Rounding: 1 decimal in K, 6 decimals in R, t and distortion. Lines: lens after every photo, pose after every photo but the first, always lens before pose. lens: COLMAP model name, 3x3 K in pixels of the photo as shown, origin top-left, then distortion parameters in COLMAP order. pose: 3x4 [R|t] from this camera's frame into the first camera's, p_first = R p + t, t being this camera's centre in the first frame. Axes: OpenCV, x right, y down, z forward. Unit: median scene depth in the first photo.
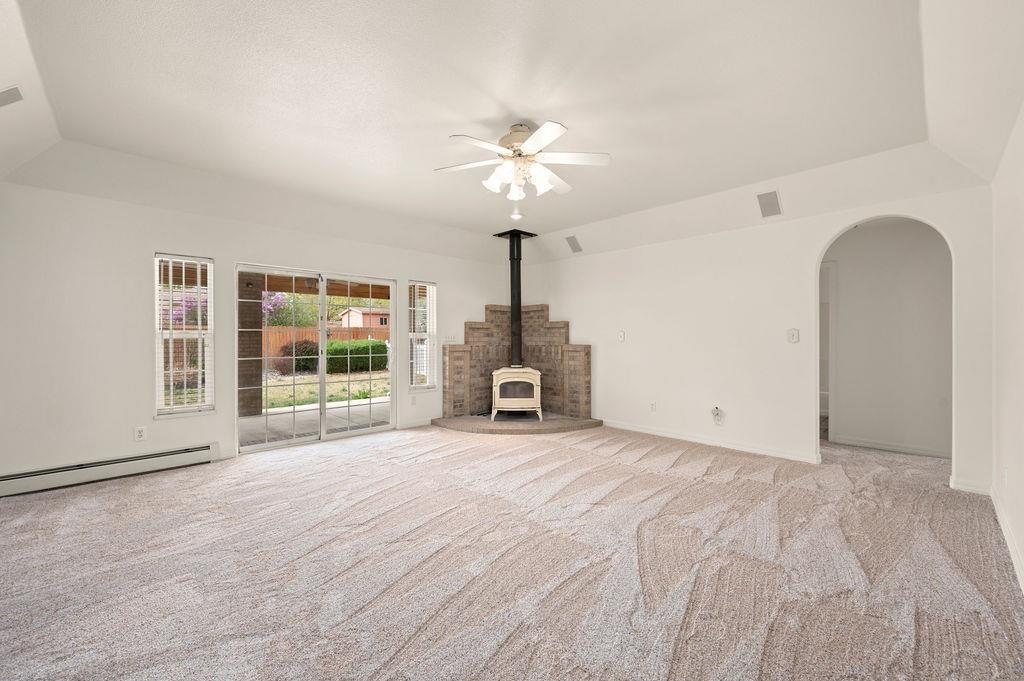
lens RADIAL K [[406.9, 0, 516.4], [0, 406.9, 339.1], [0, 0, 1]] dist [0.000515, -0.000117]
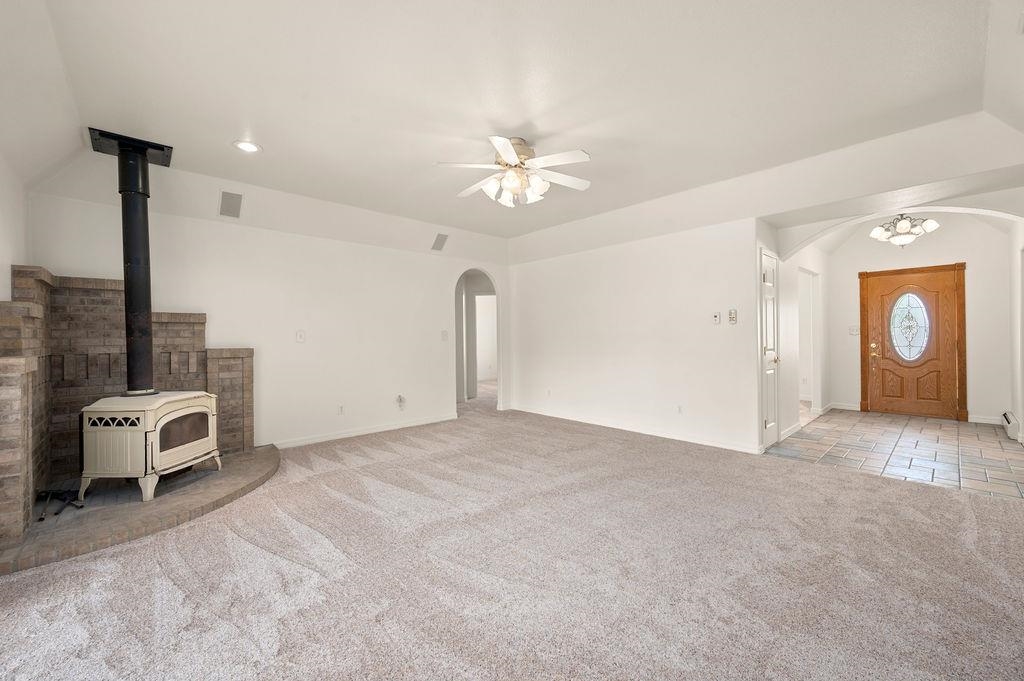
lens RADIAL K [[403.8, 0, 512.0], [0, 403.8, 334.7], [0, 0, 1]] dist [-0.000140, -0.000160]
pose [[0.030097, 0.004635, 0.999536, -0.558093], [0.010908, 0.999928, -0.004966, -0.001510], [-0.999487, 0.011053, 0.030044, 0.520138]]
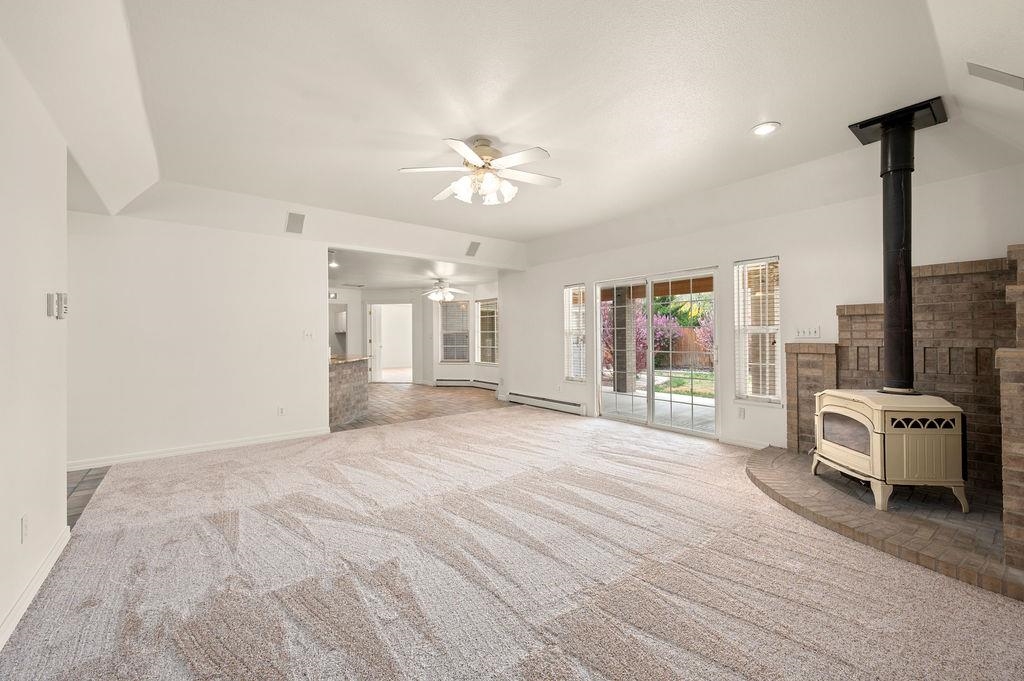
lens RADIAL K [[406.9, 0, 516.4], [0, 406.9, 339.1], [0, 0, 1]] dist [0.000515, -0.000117]
pose [[-0.106179, 0.012217, -0.994272, 0.579745], [0.013943, 0.999845, 0.010797, -0.007688], [0.994249, -0.012717, -0.106333, 0.627296]]
